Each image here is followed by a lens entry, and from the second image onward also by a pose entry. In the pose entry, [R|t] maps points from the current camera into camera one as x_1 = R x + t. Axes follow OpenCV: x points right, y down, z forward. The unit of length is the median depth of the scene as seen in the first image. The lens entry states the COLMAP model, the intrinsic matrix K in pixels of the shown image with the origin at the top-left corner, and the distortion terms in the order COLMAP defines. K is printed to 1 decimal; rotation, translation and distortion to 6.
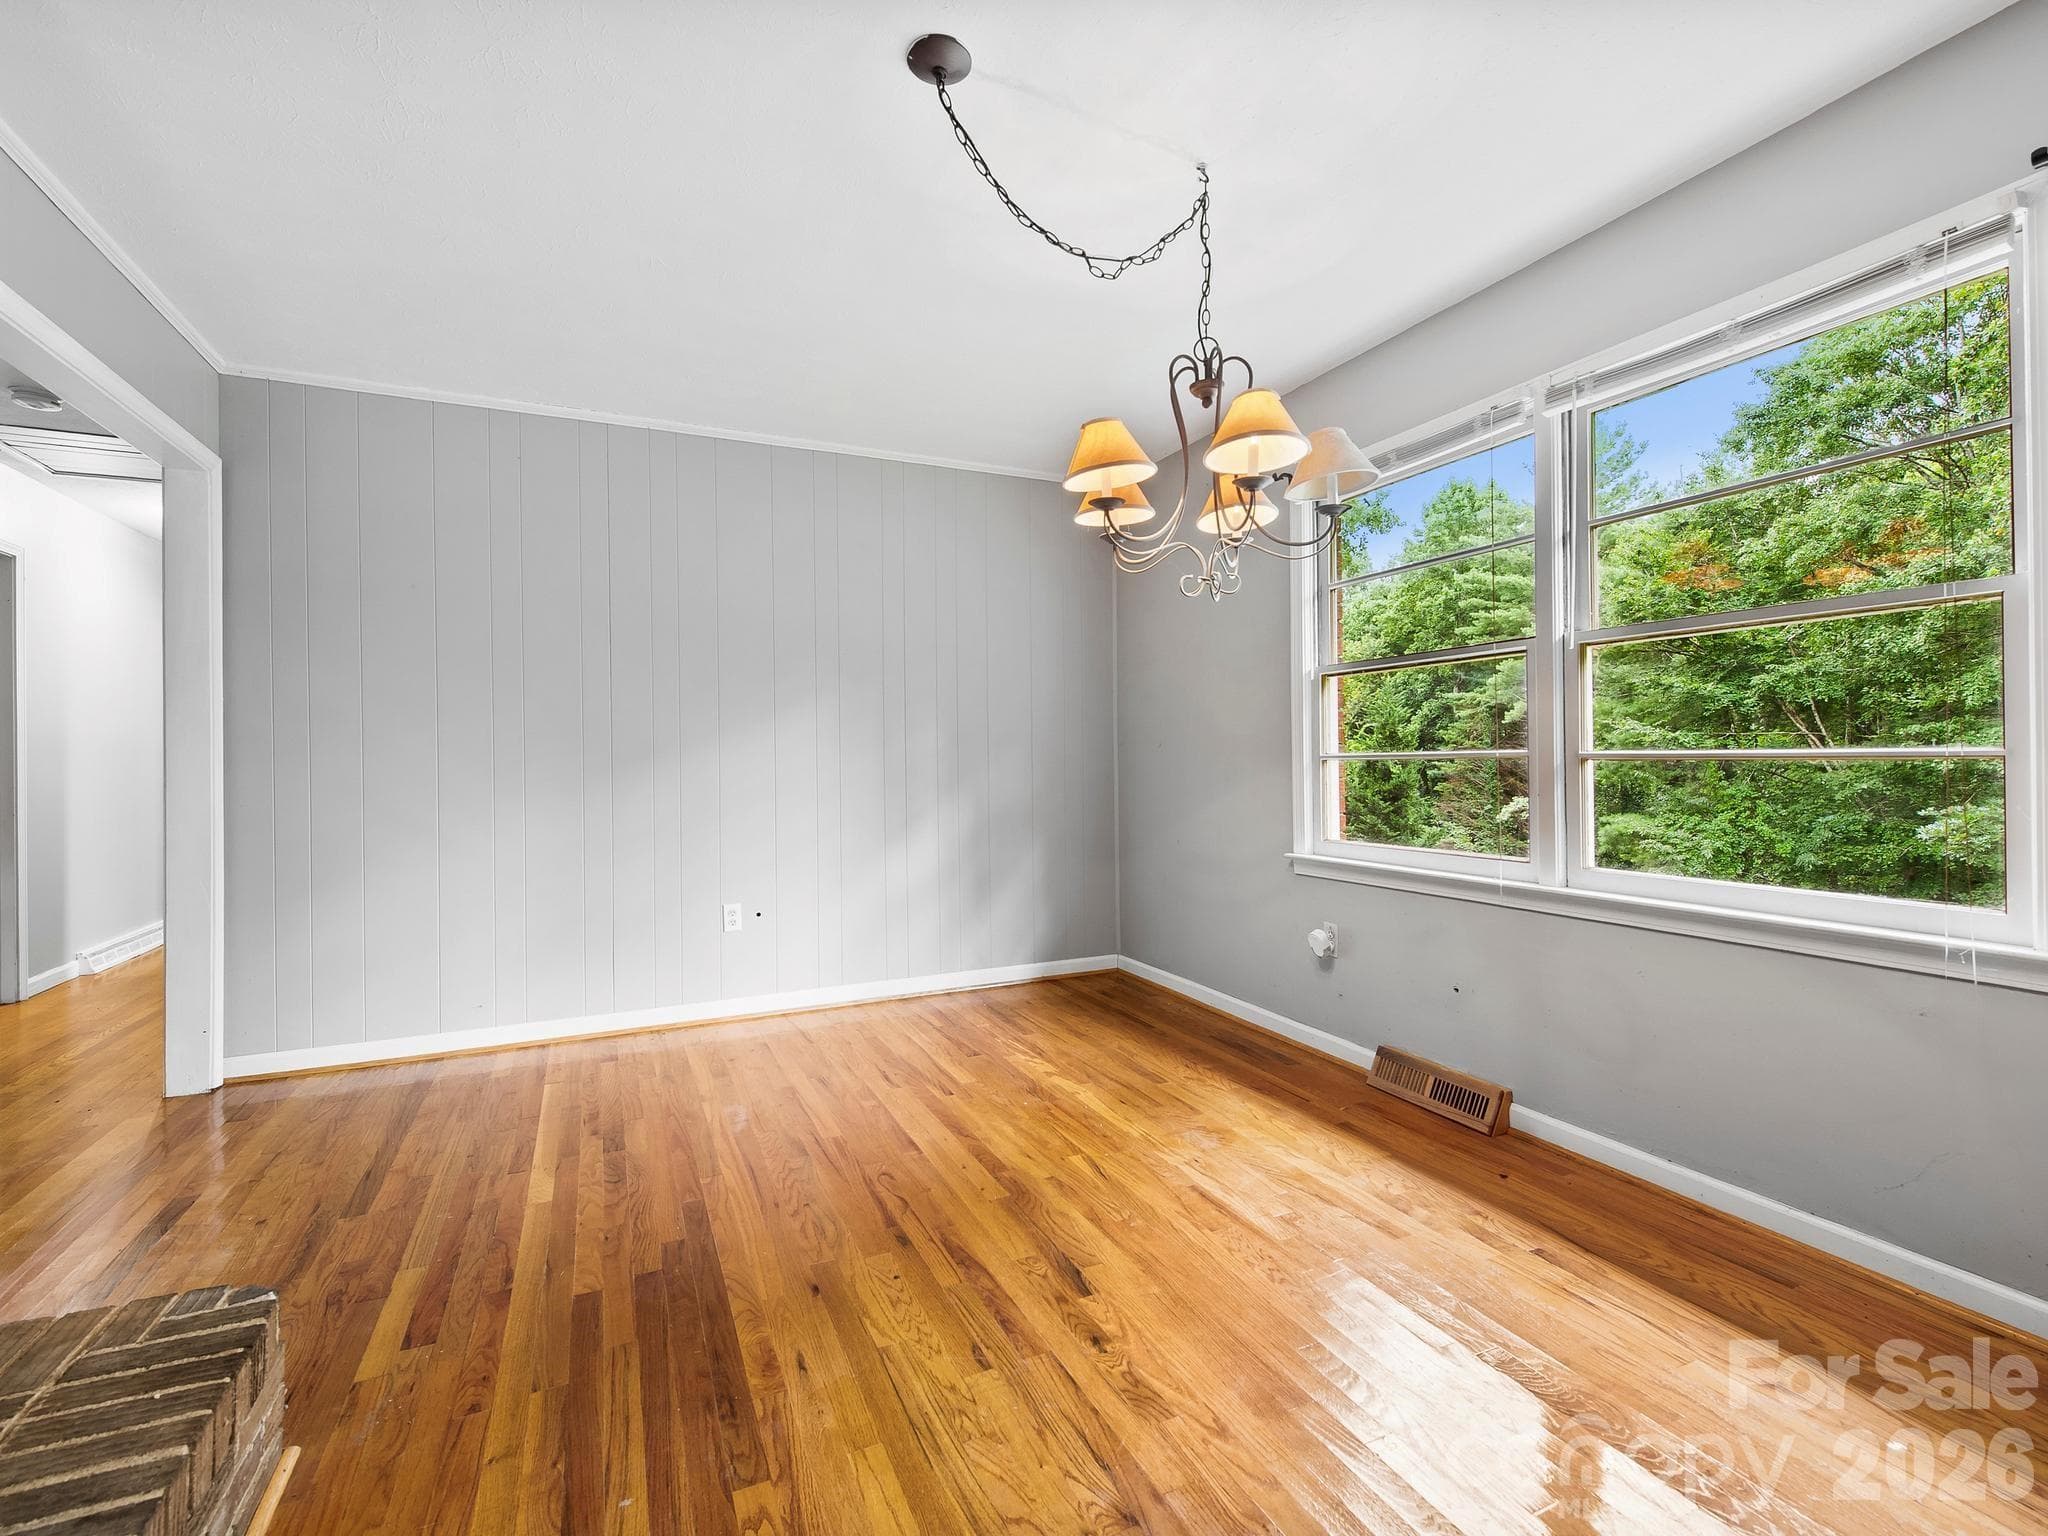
lens RADIAL K [[959.5, 0, 1026.6], [0, 959.5, 764.3], [0, 0, 1]] dist [0.002434, -0.000069]
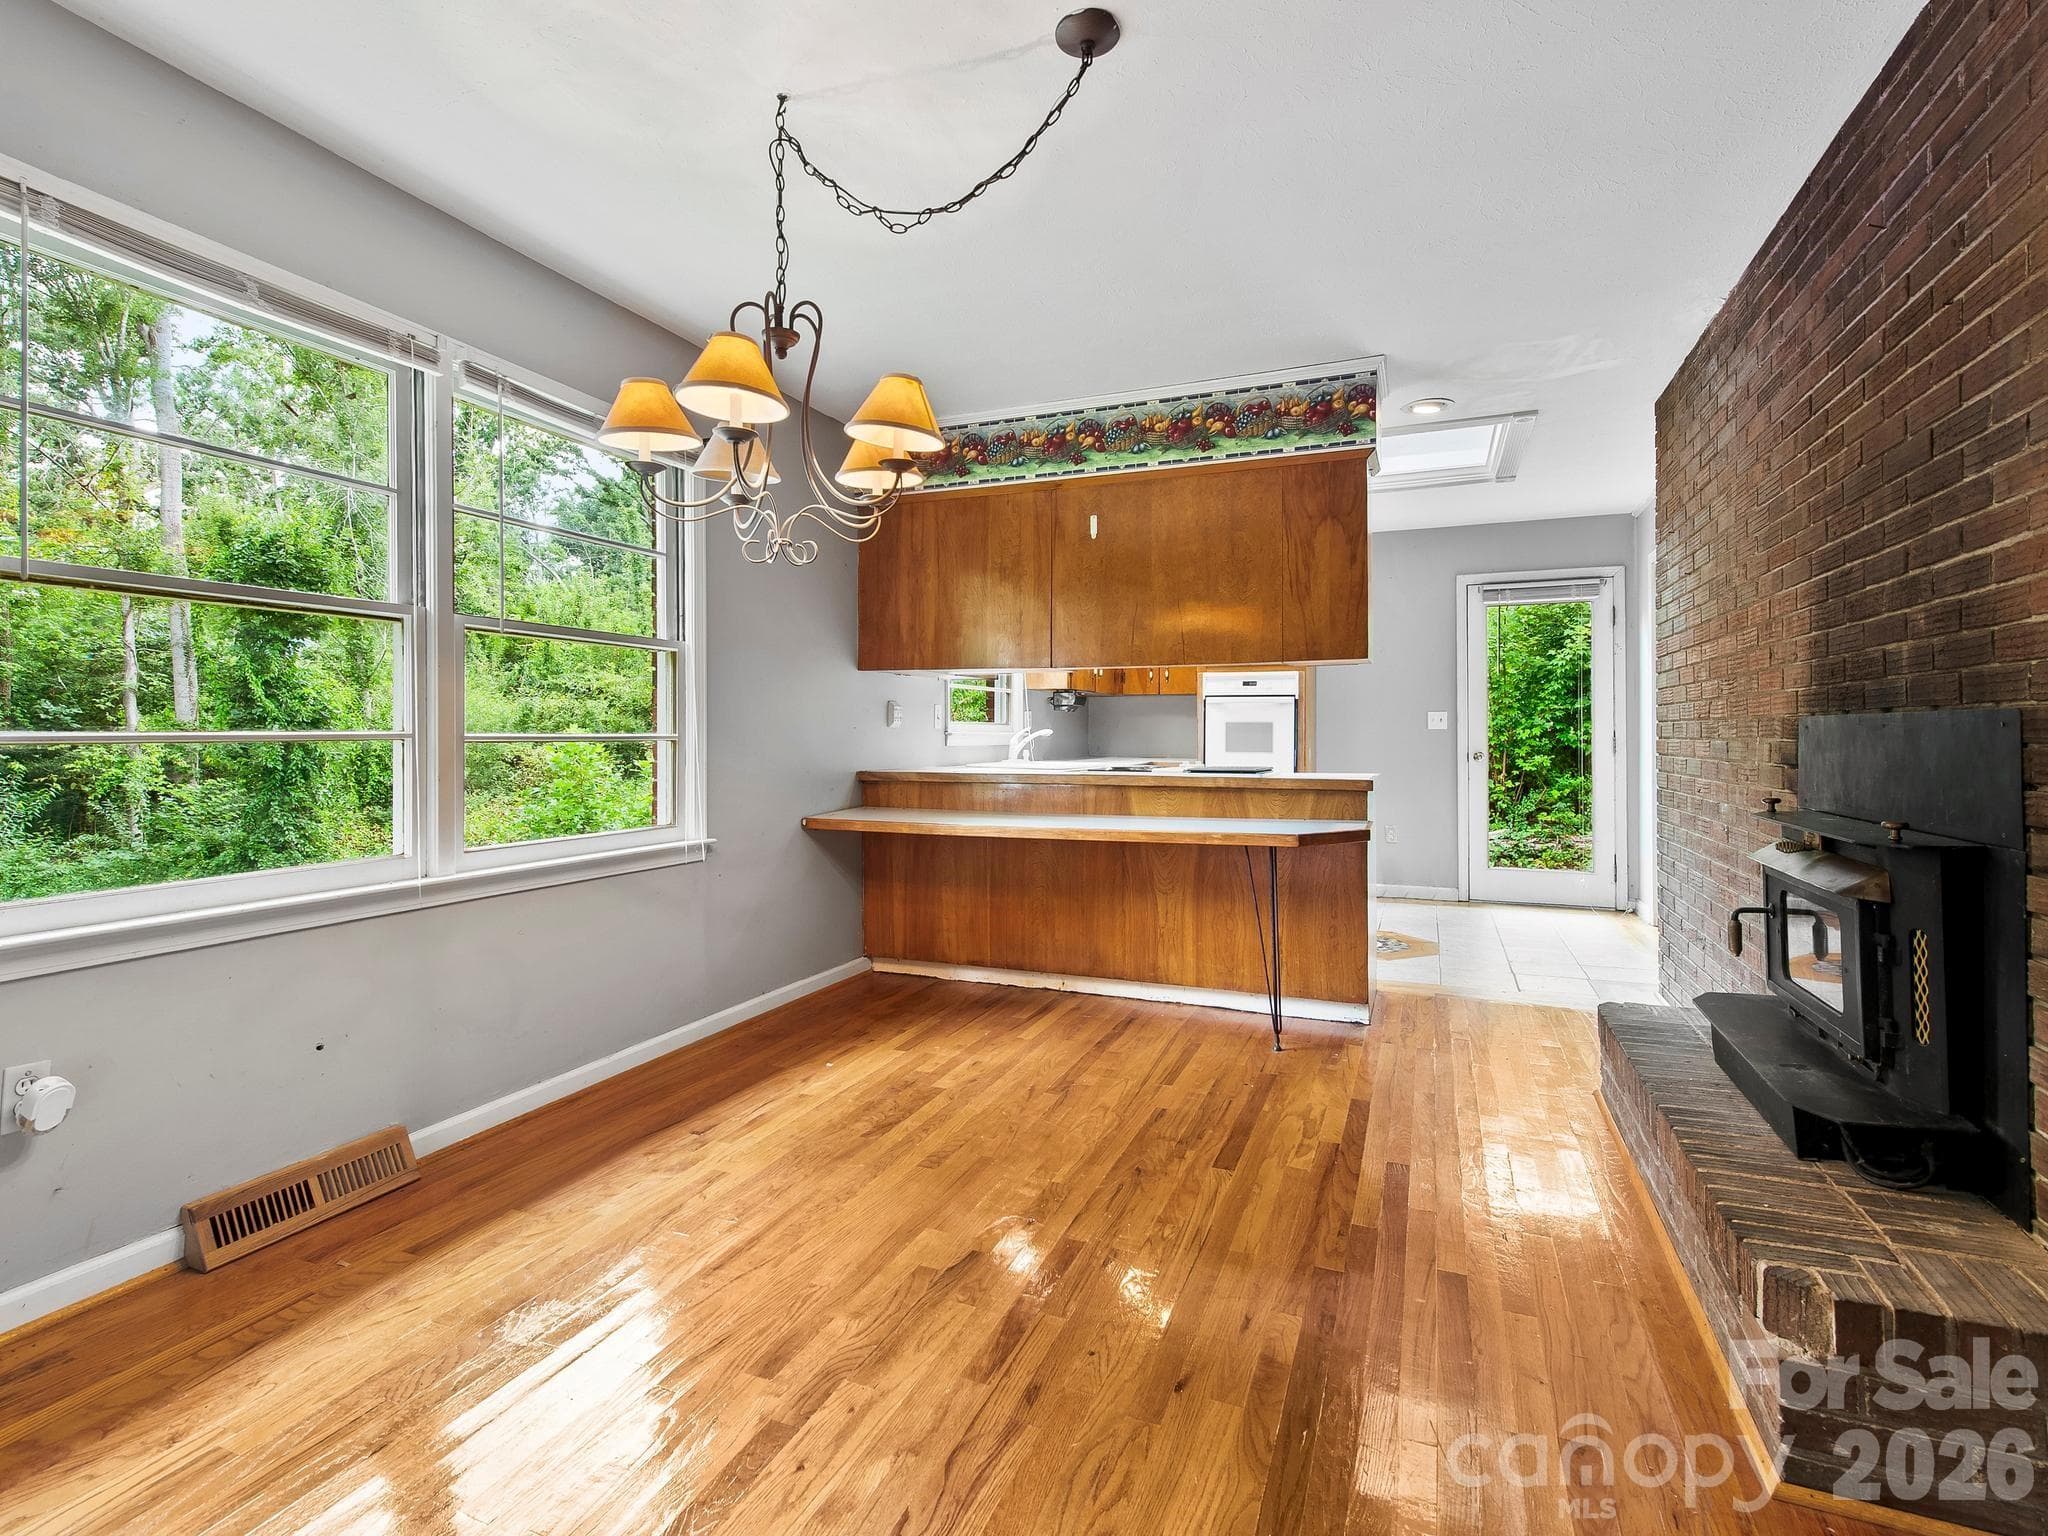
lens RADIAL K [[959.5, 0, 1026.6], [0, 959.5, 764.3], [0, 0, 1]] dist [0.002434, -0.000069]
pose [[-0.684117, -0.014168, 0.729235, -0.604755], [0.012130, 0.999452, 0.030797, -0.008031], [-0.729271, 0.029914, -0.683570, 1.376832]]
